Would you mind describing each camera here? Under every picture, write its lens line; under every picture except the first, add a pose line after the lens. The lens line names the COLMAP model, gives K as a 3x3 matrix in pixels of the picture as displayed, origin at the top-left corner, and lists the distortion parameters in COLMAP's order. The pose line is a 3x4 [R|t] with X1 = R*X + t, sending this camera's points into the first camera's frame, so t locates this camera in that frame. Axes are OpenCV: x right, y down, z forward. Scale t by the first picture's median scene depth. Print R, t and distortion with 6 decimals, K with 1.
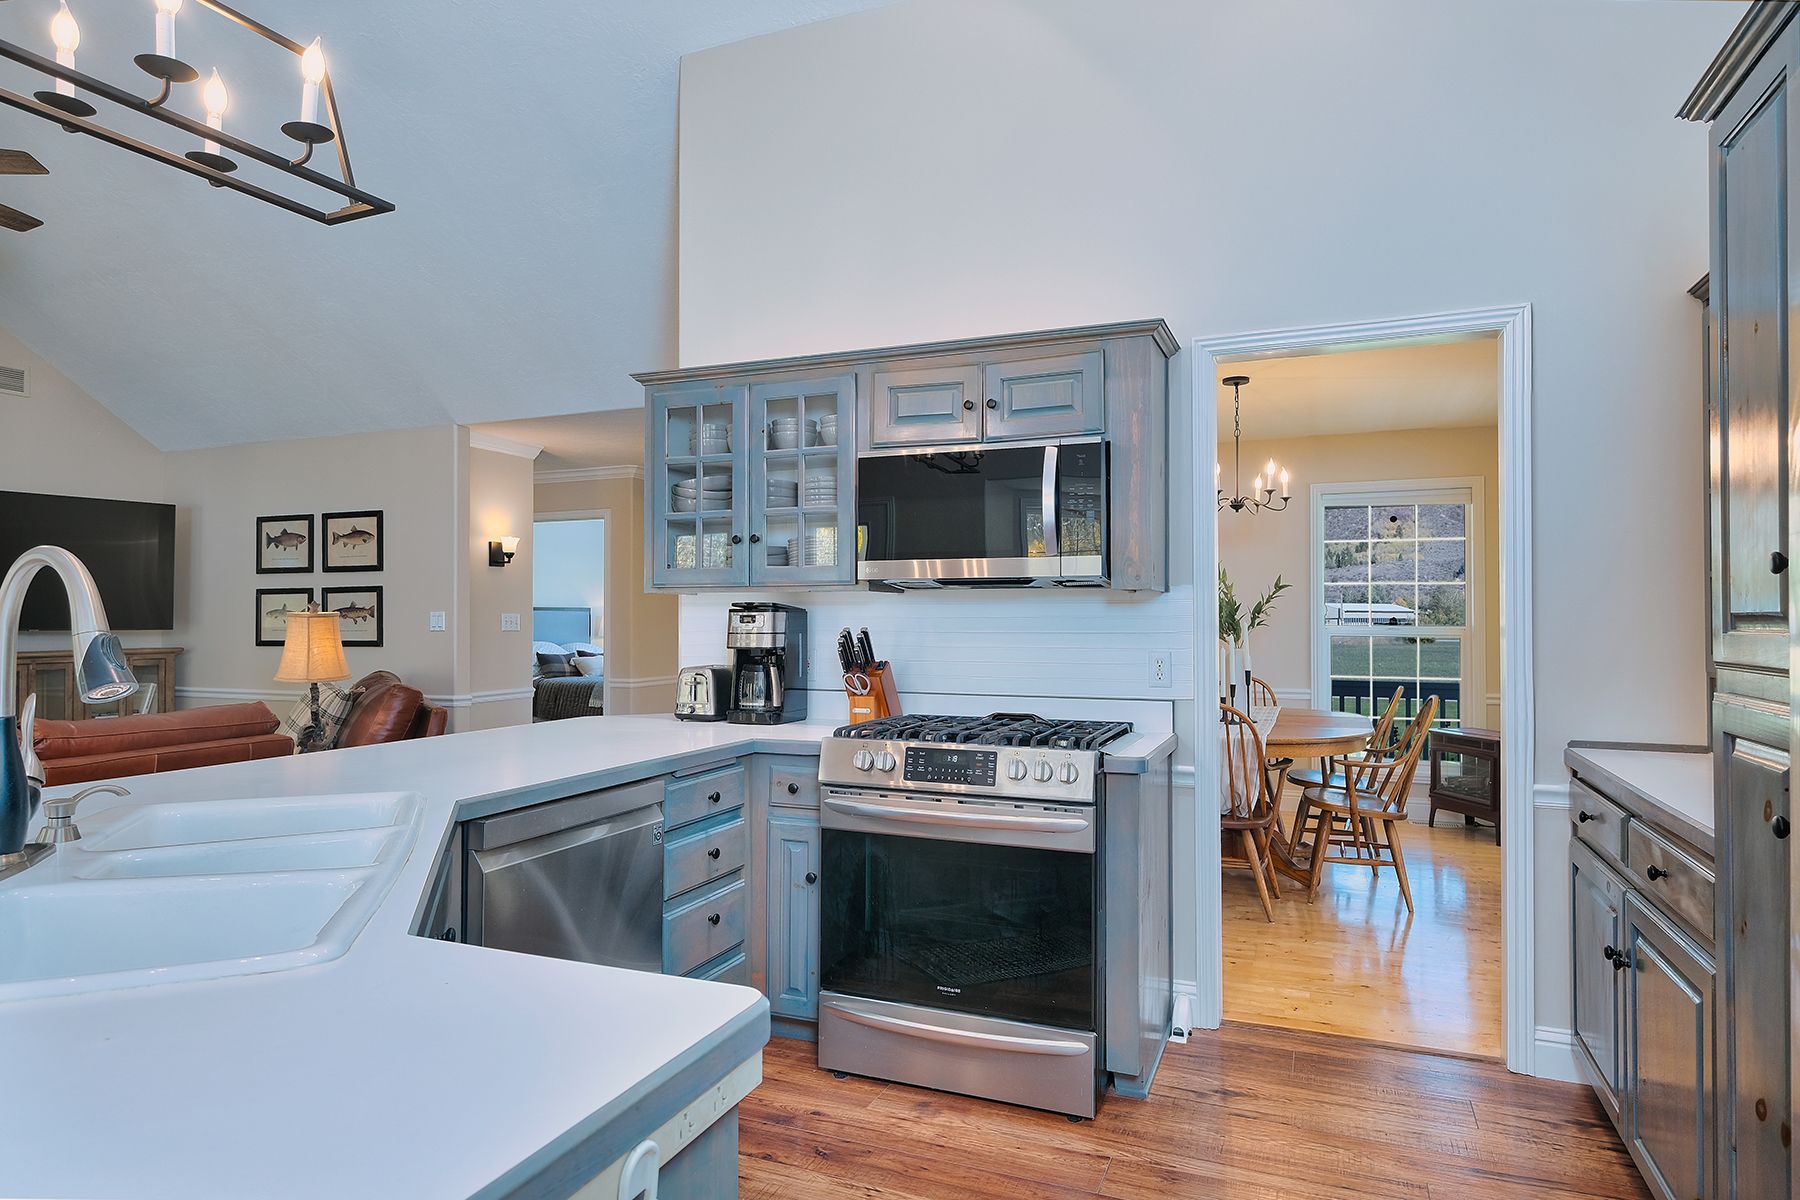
lens RADIAL K [[1014.0, 0, 897.0], [0, 1014.0, 604.1], [0, 0, 1]] dist [0.000239, -0.000029]
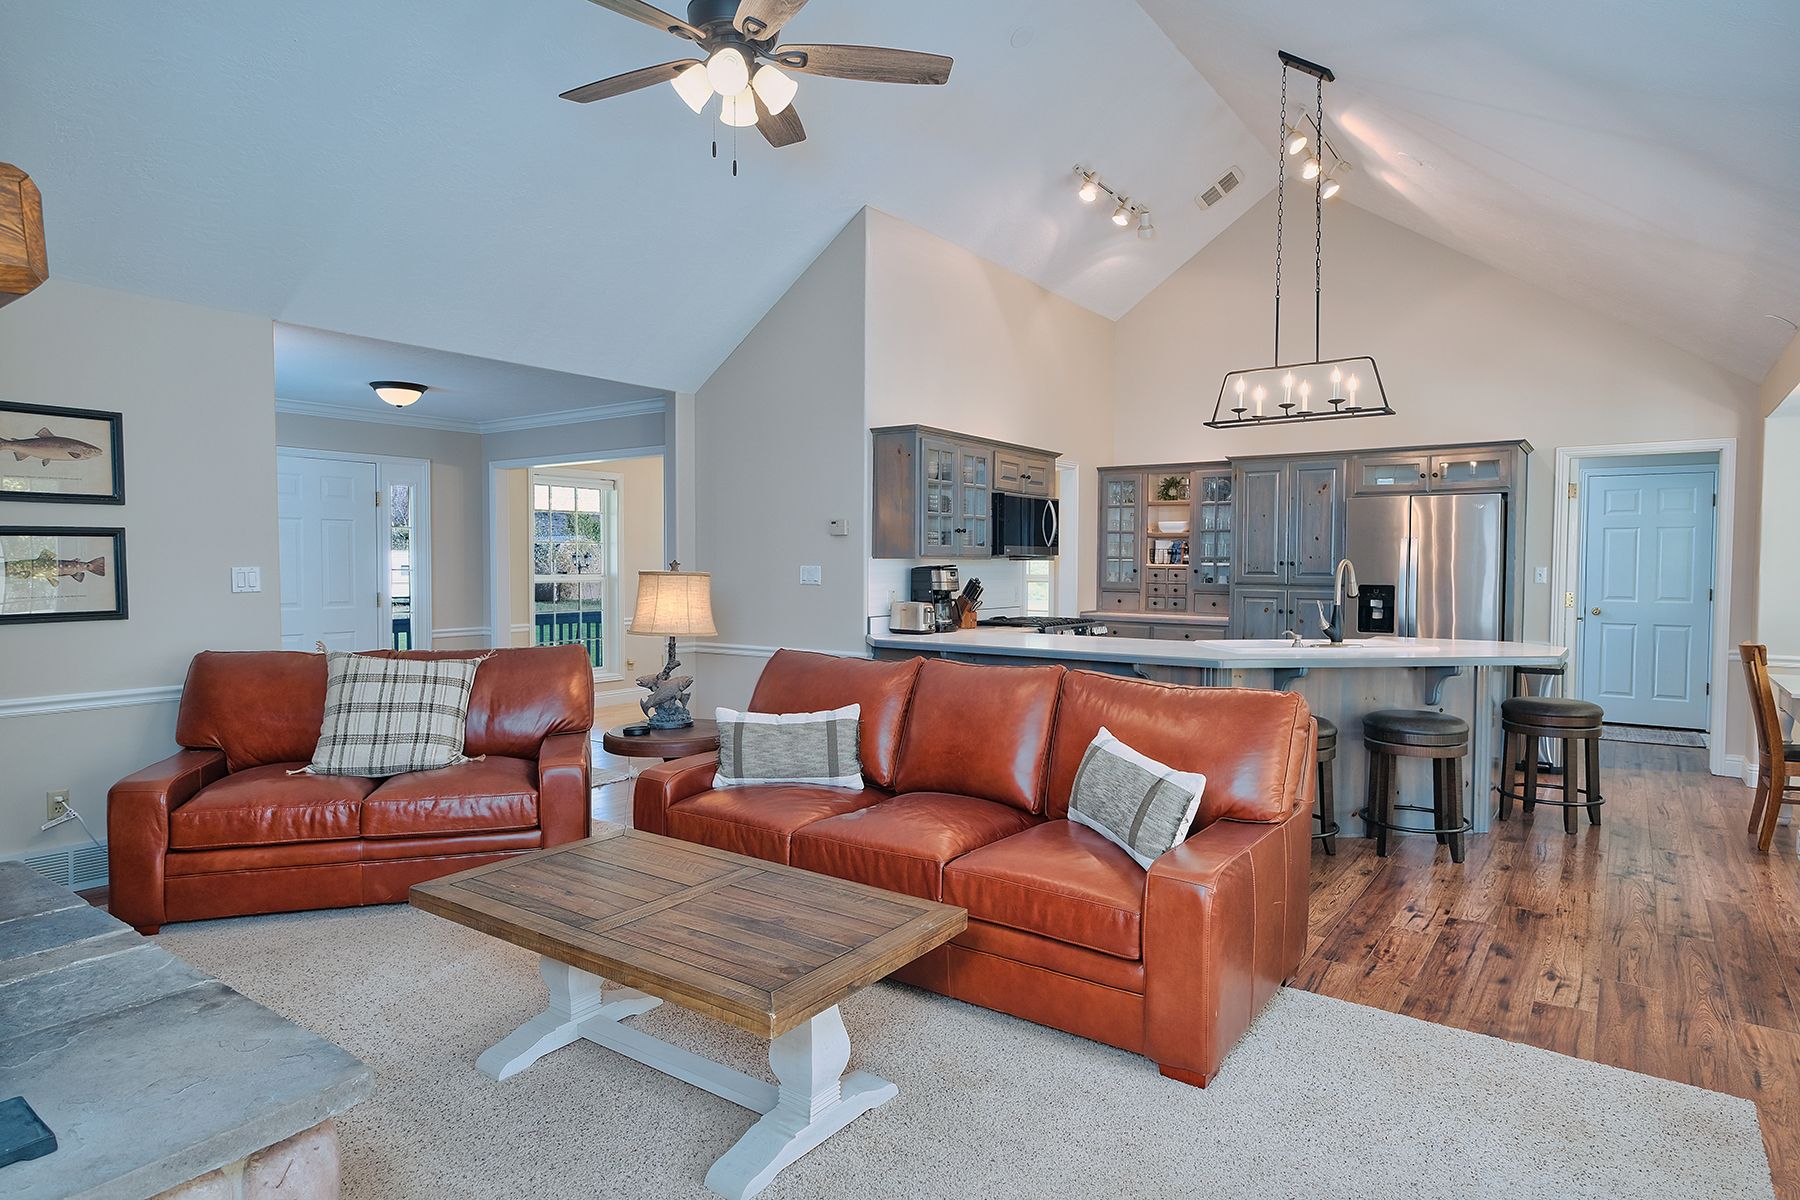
lens RADIAL K [[1014.0, 0, 898.2], [0, 1014.0, 595.0], [0, 0, 1]] dist [0.000239, -0.000029]
pose [[0.218823, -0.032707, 0.975216, -1.044668], [-0.012257, 0.999267, 0.036264, -0.004052], [-0.975688, -0.019888, 0.218262, 0.357810]]
